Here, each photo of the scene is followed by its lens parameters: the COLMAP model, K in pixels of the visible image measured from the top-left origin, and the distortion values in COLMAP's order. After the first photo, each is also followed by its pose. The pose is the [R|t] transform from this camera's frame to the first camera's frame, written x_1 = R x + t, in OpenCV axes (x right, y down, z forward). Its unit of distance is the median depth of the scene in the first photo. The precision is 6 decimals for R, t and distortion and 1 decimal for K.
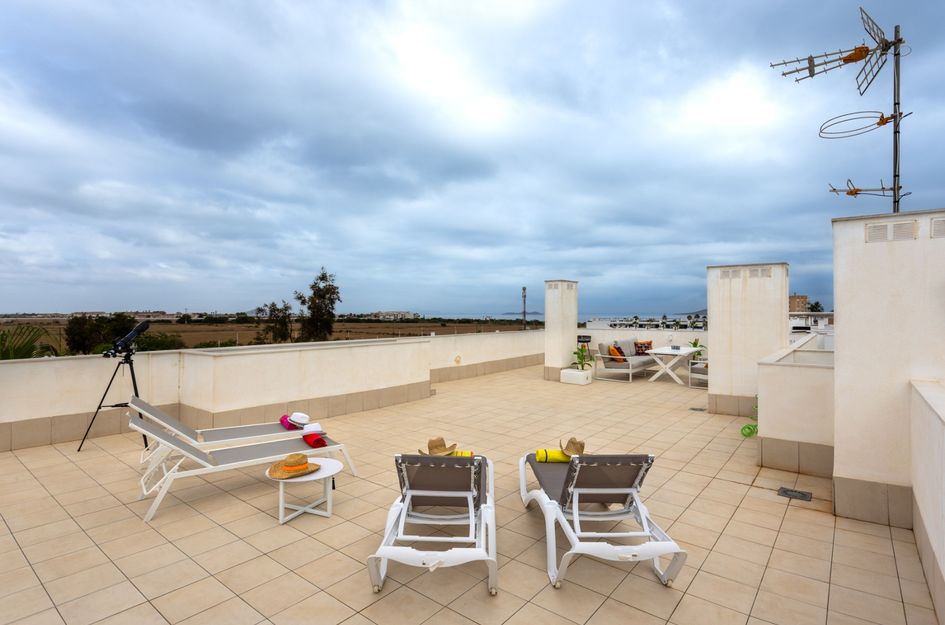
lens RADIAL K [[479.2, 0, 474.1], [0, 479.2, 306.9], [0, 0, 1]] dist [-0.000628, 0.000014]
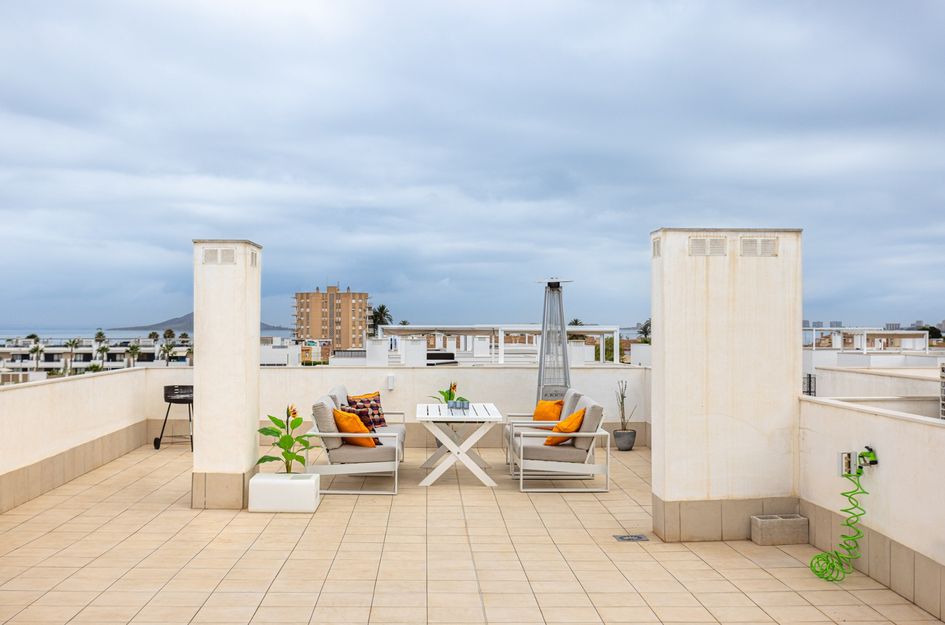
lens RADIAL K [[1114.2, 0, 477.4], [0, 1114.2, 311.3], [0, 0, 1]] dist [0.042680, 0.000000]
pose [[0.753080, 0.009318, 0.657863, -0.251700], [-0.008834, 0.999953, -0.004051, 0.001953], [-0.657870, -0.002761, 0.753127, 0.210395]]
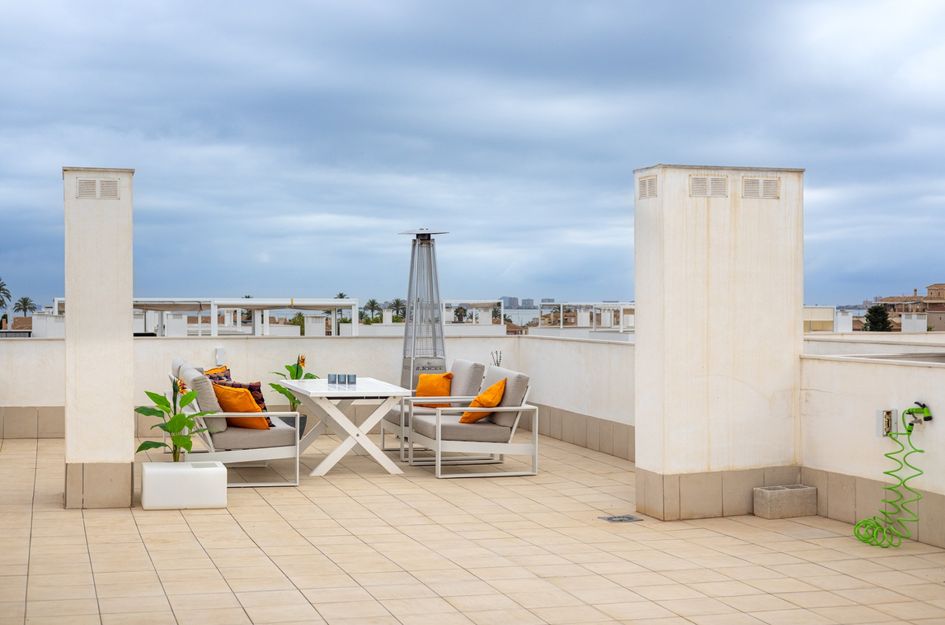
lens RADIAL K [[1366.7, 0, 468.0], [0, 1366.7, 315.1], [0, 0, 1]] dist [0.046720, 0.000000]
pose [[0.564440, -0.006612, 0.825448, -0.396264], [-0.009346, 0.999853, 0.014400, 0.020168], [-0.825421, -0.015842, 0.564295, 0.332210]]
